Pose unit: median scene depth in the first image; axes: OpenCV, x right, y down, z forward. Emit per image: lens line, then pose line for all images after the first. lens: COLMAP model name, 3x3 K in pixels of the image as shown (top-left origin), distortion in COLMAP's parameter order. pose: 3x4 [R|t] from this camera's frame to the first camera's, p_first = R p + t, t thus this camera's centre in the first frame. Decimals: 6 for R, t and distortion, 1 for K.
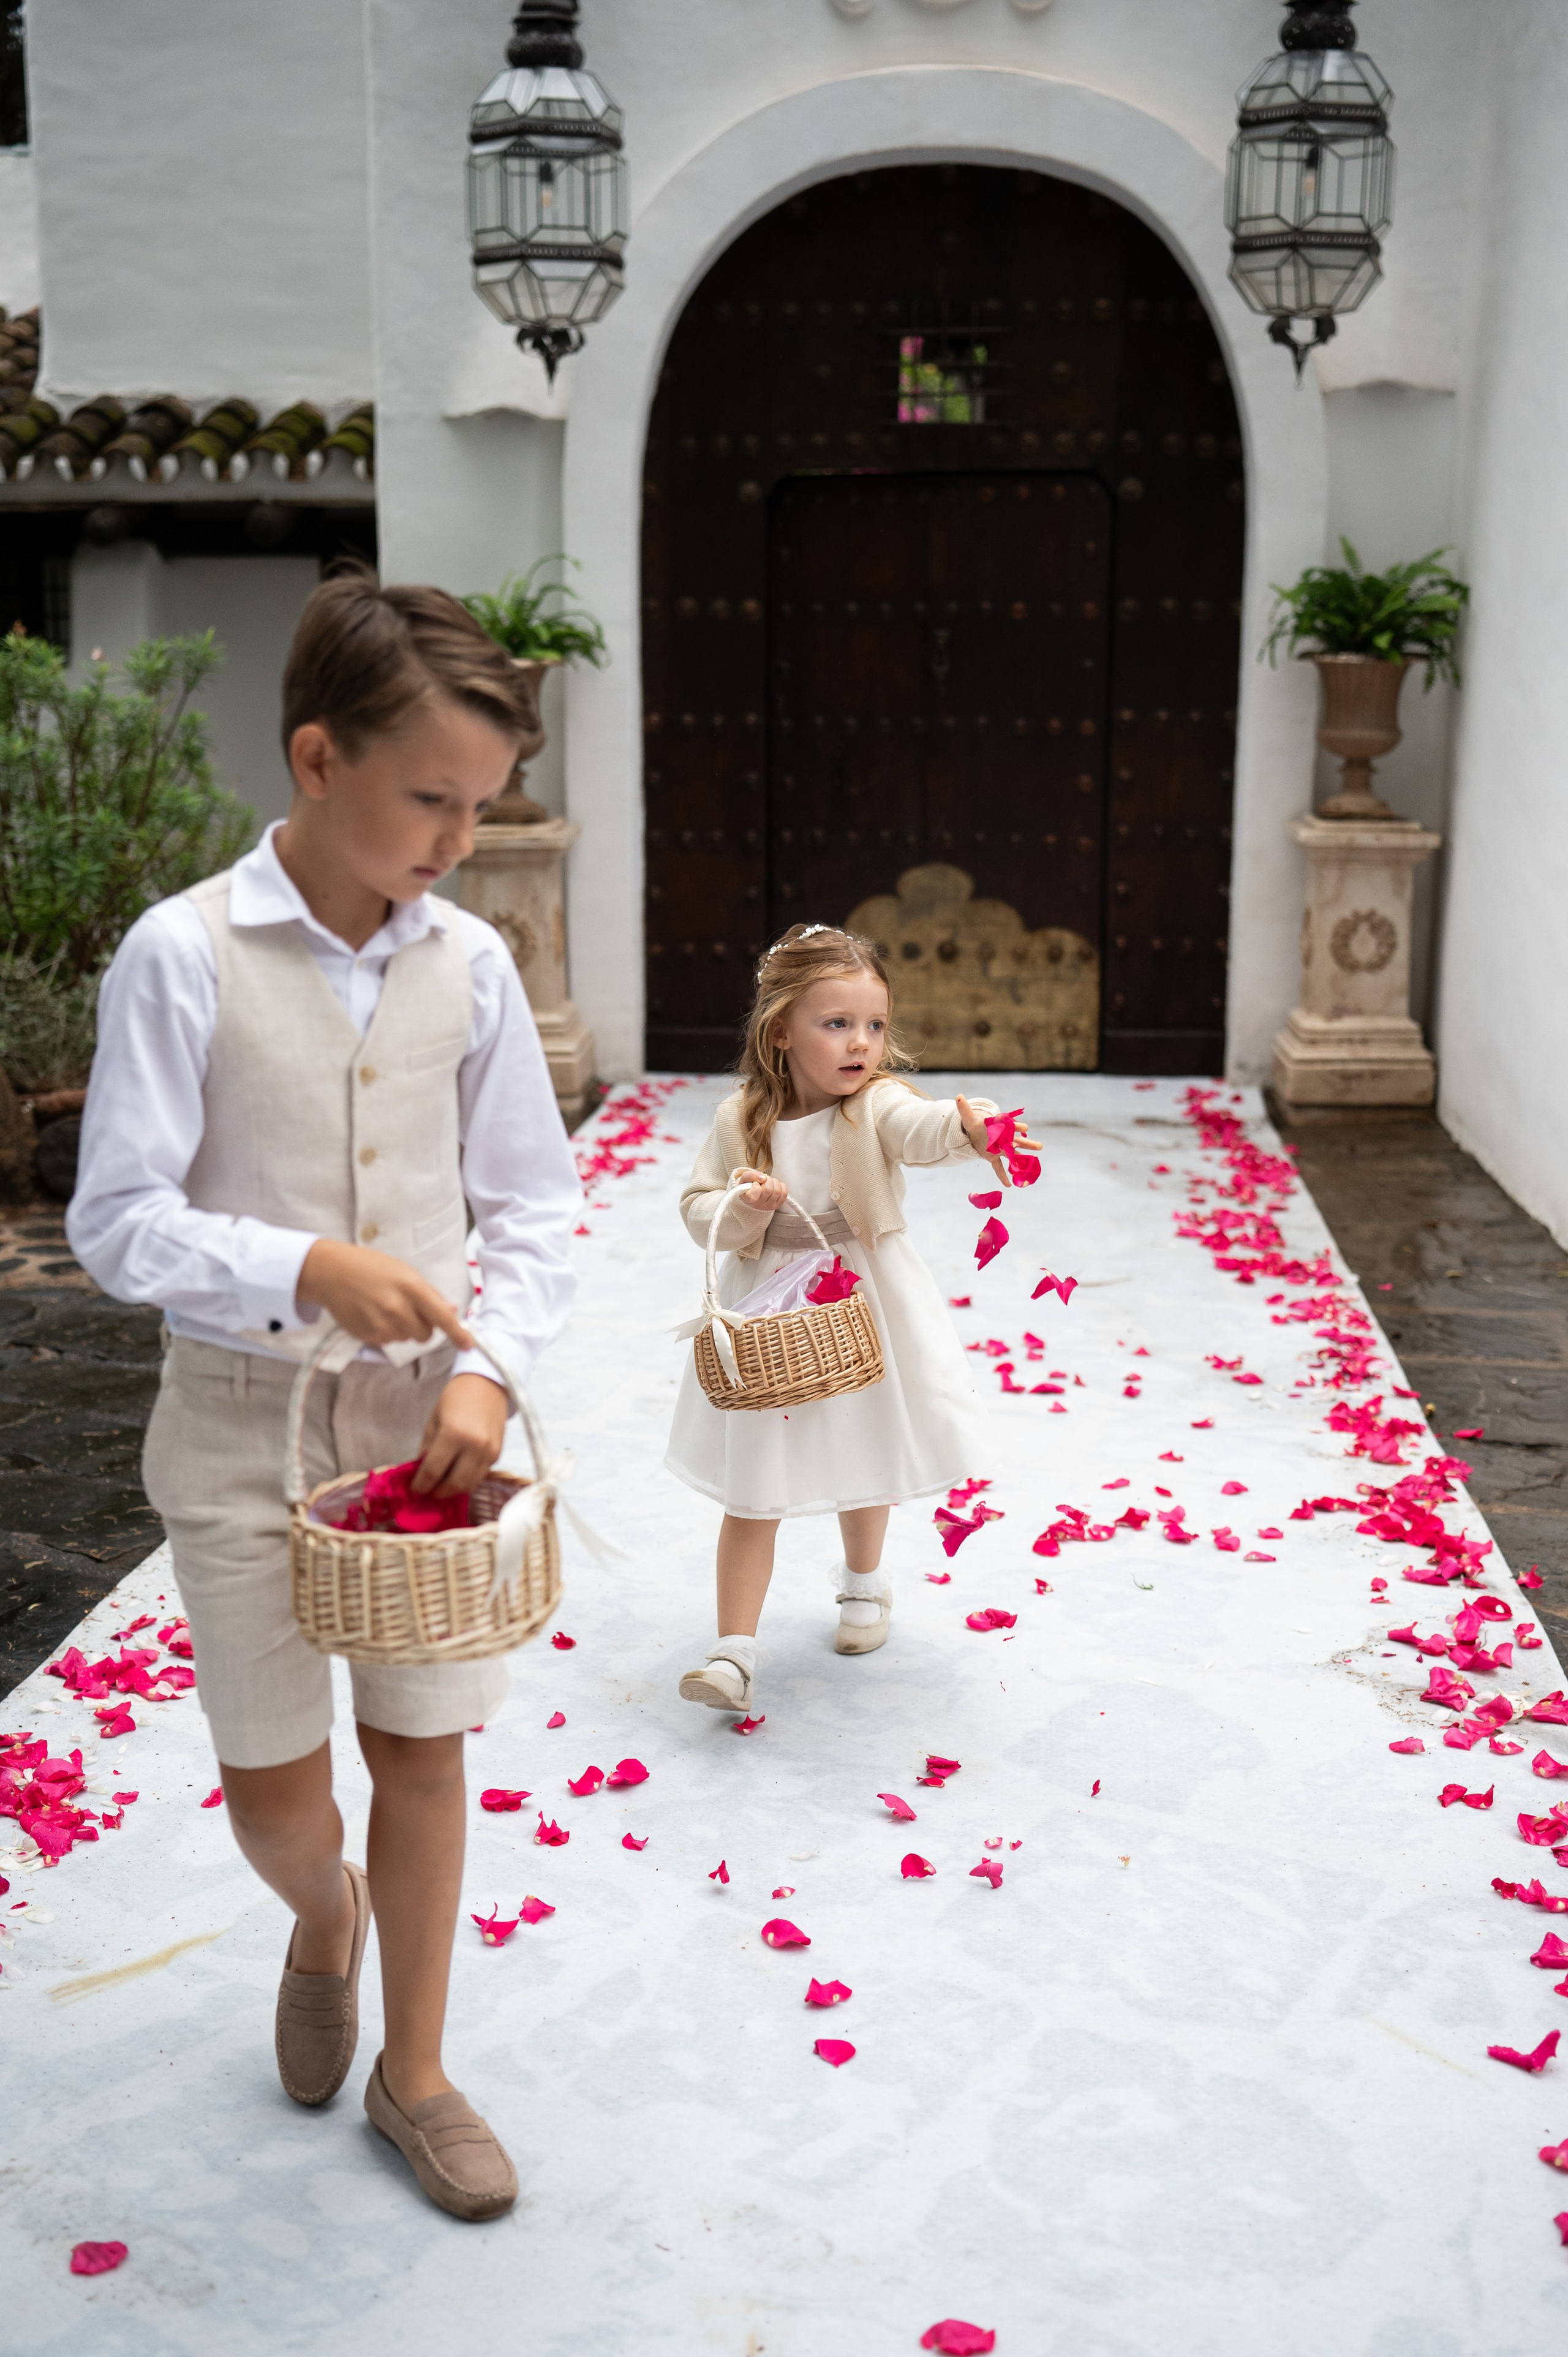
lens RADIAL K [[2571.4, 0, 774.8], [0, 2571.4, 1212.5], [0, 0, 1]] dist [0.008212, 0.002148]
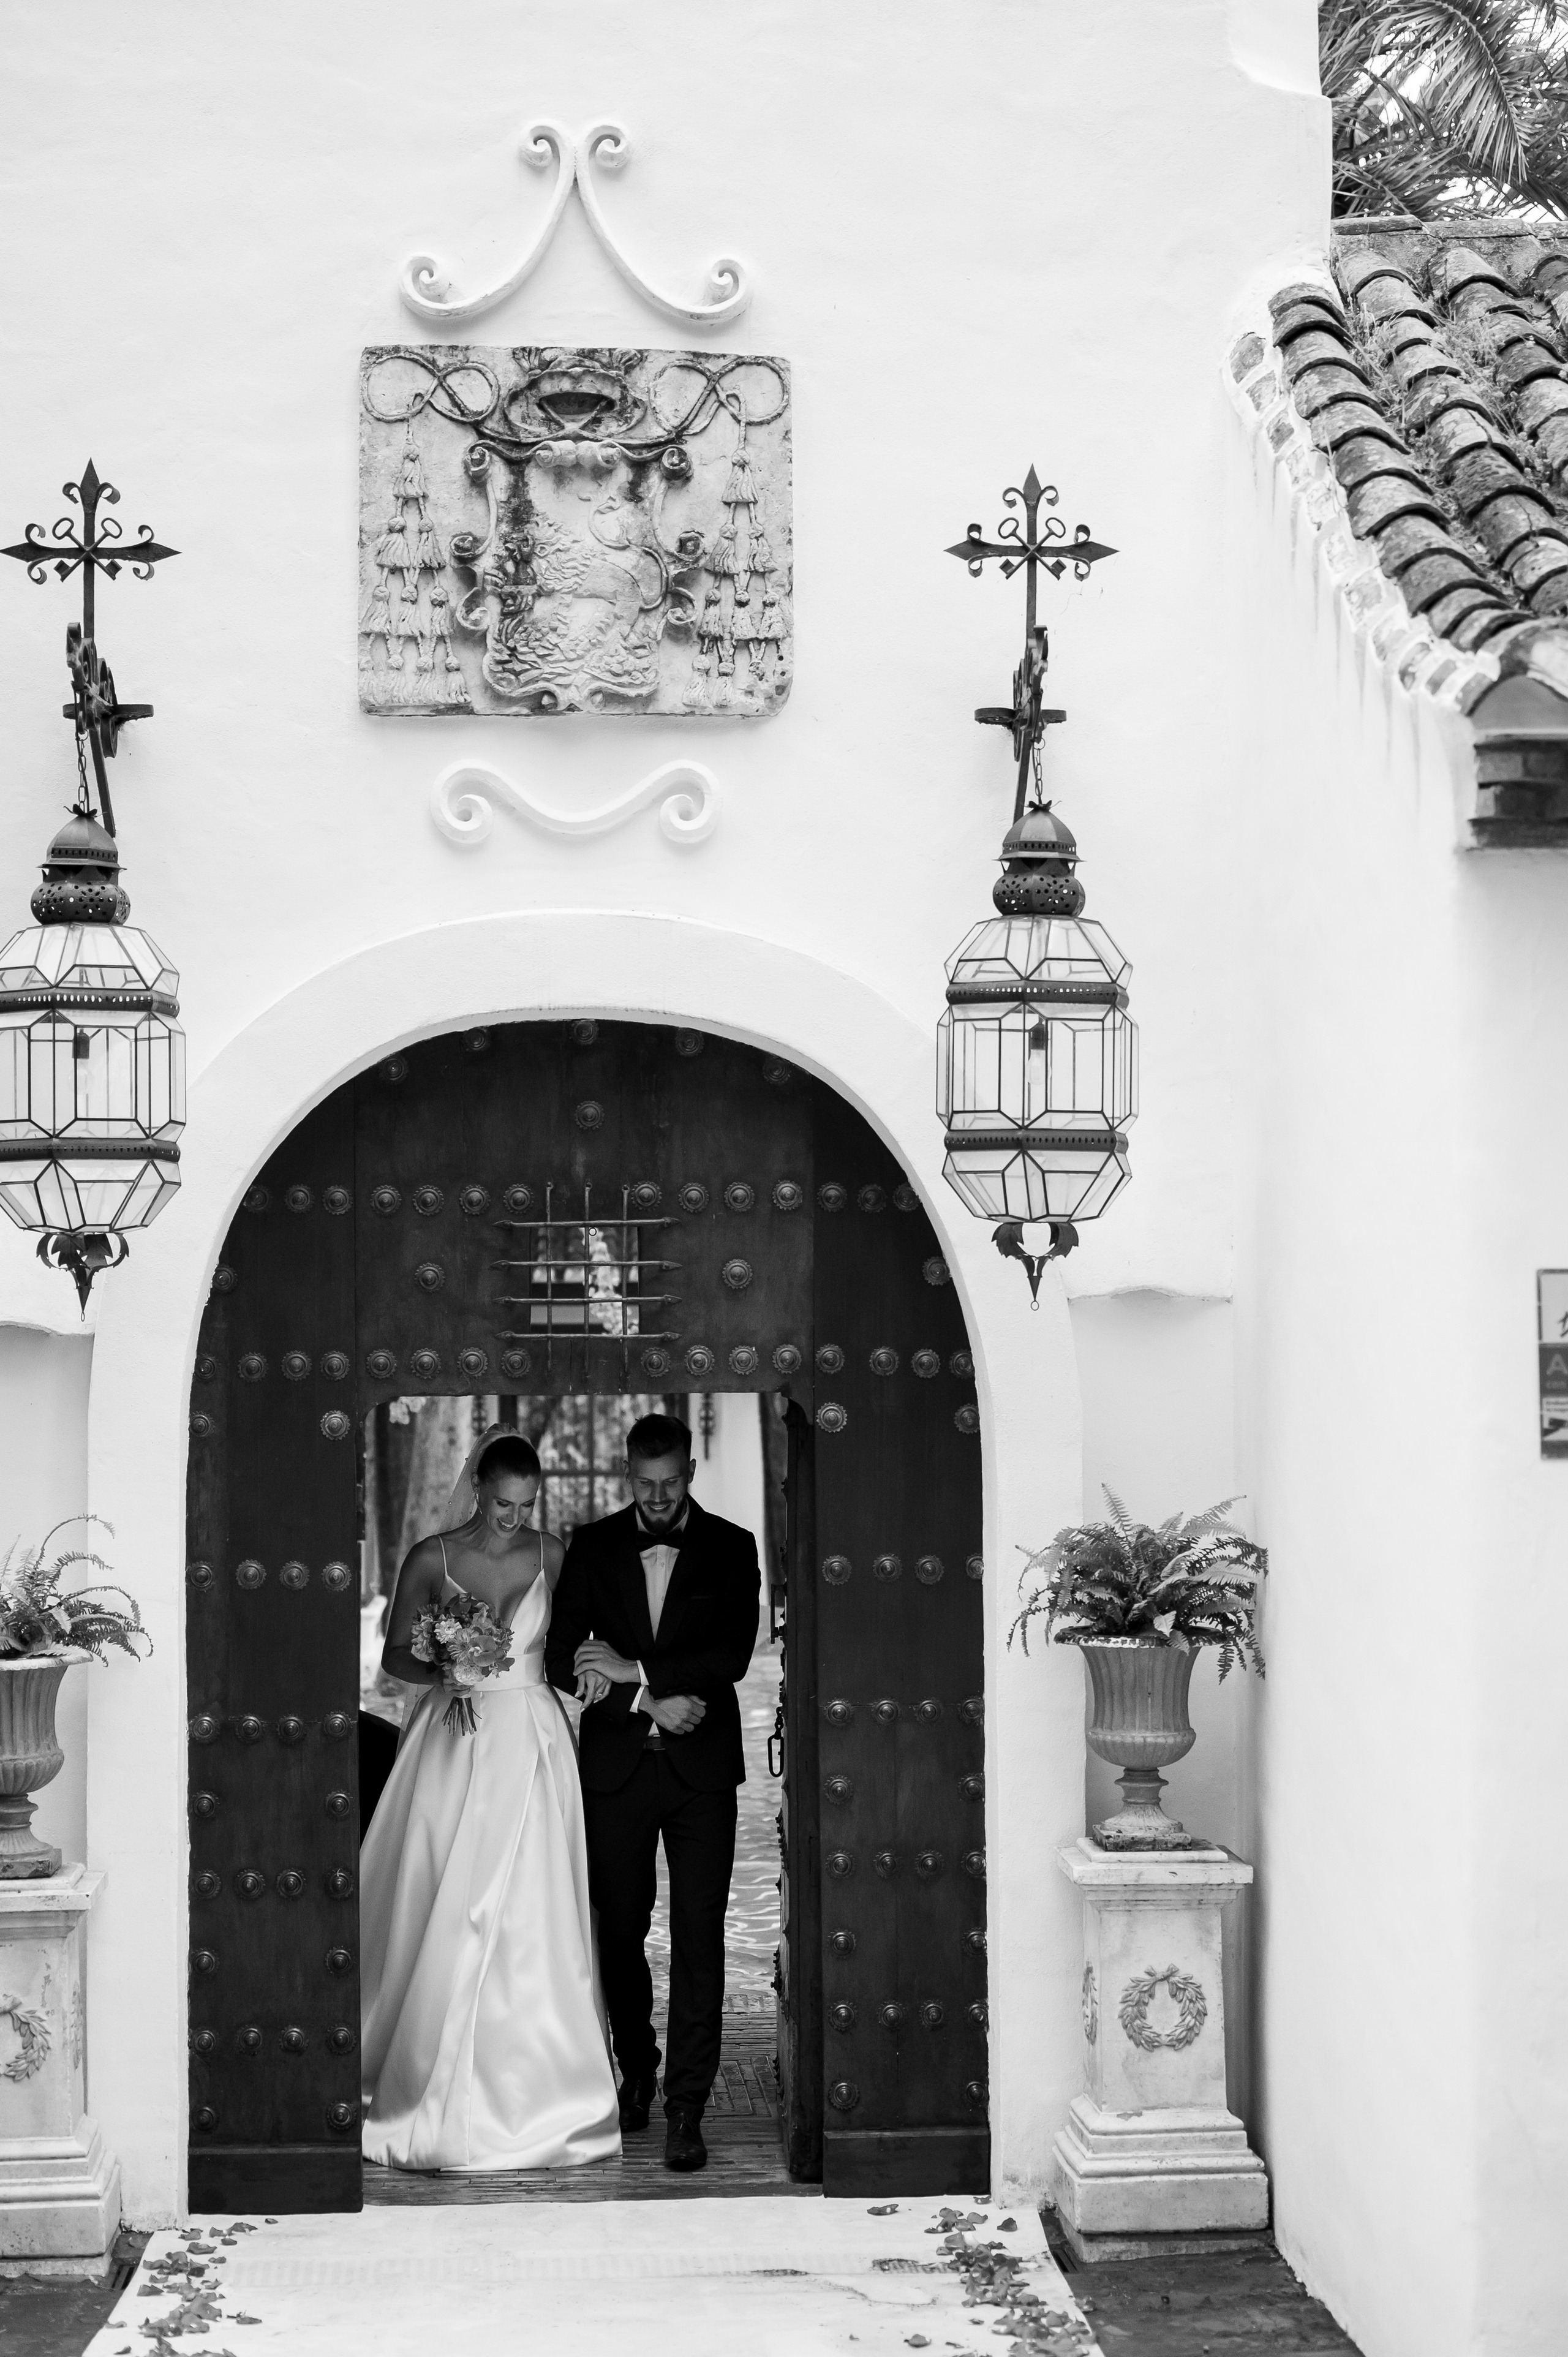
lens RADIAL K [[4140.2, 0, 769.1], [0, 4140.2, 1176.9], [0, 0, 1]] dist [0.018446, -0.072577]
pose [[0.991527, -0.003027, 0.129867, -0.043347], [0.037271, 0.964323, -0.262091, -0.026525], [-0.124441, 0.264711, 0.956265, -0.214351]]
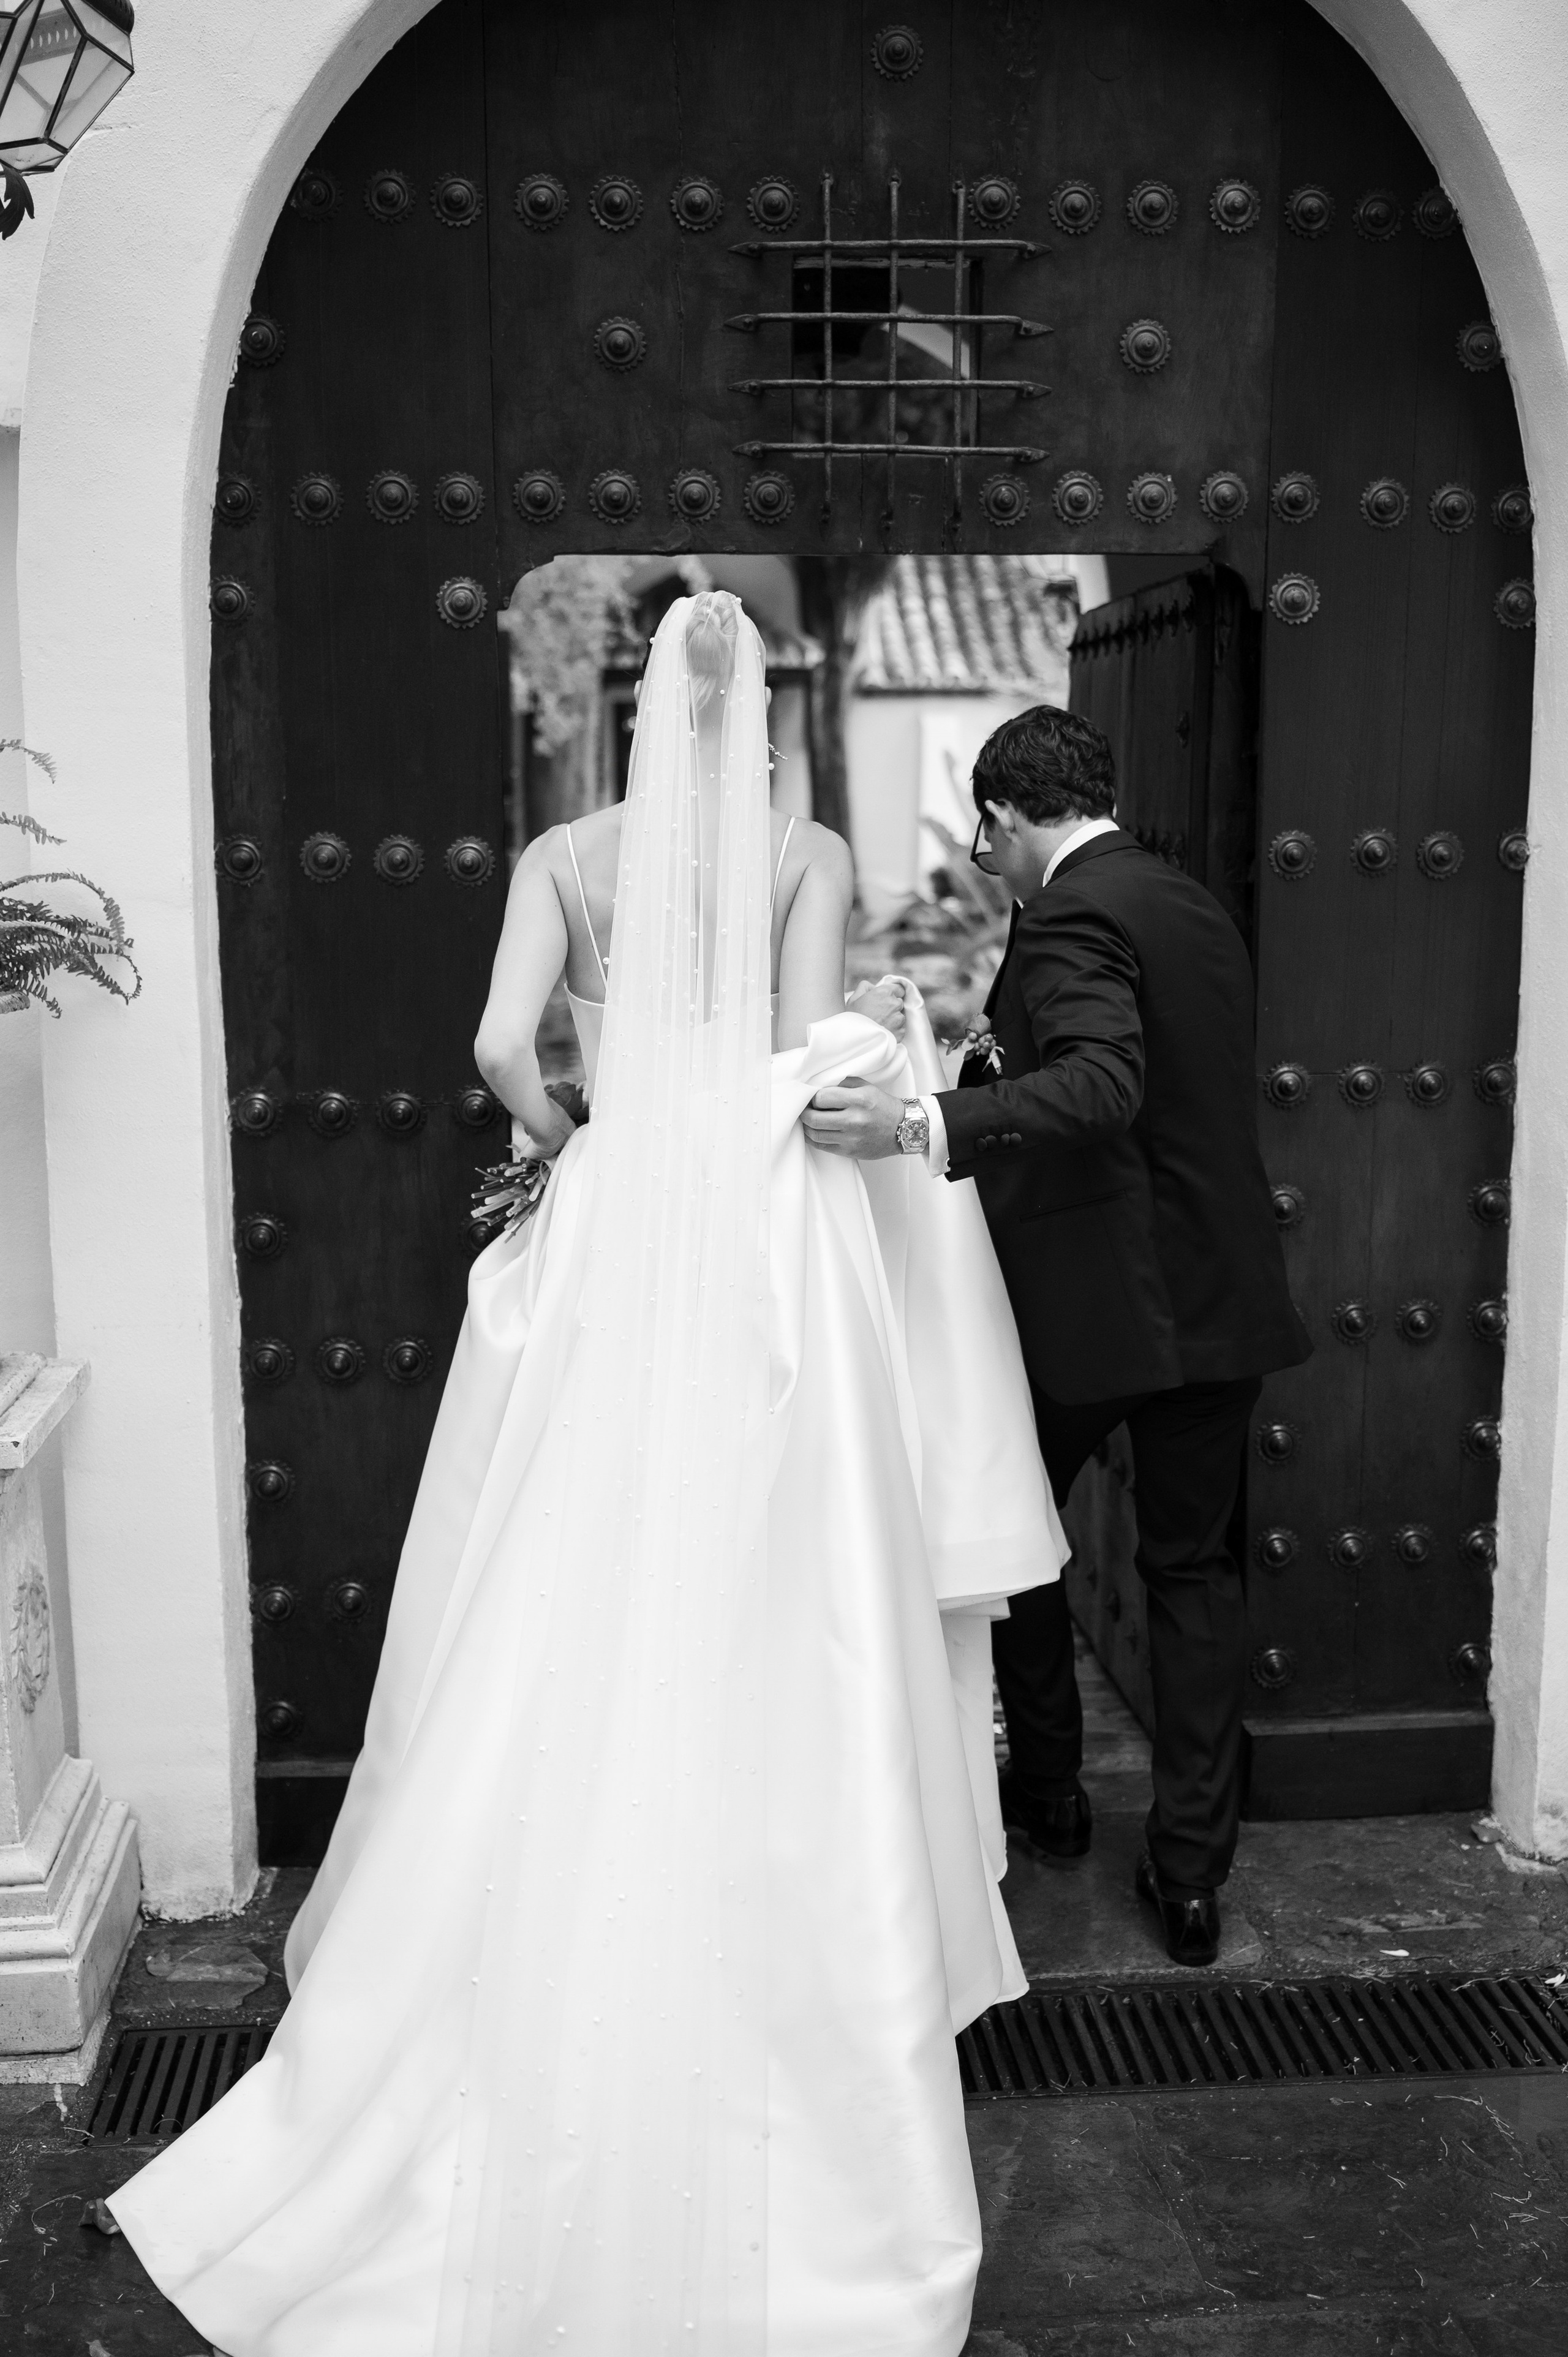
lens RADIAL K [[2269.5, 0, 787.2], [0, 2269.5, 1147.1], [0, 0, 1]] dist [-0.008761, -0.003891]
pose [[0.988448, -0.028454, 0.148865, -0.015869], [0.038252, 0.997256, -0.063377, -0.167113], [-0.146653, 0.068339, 0.986824, 0.644893]]
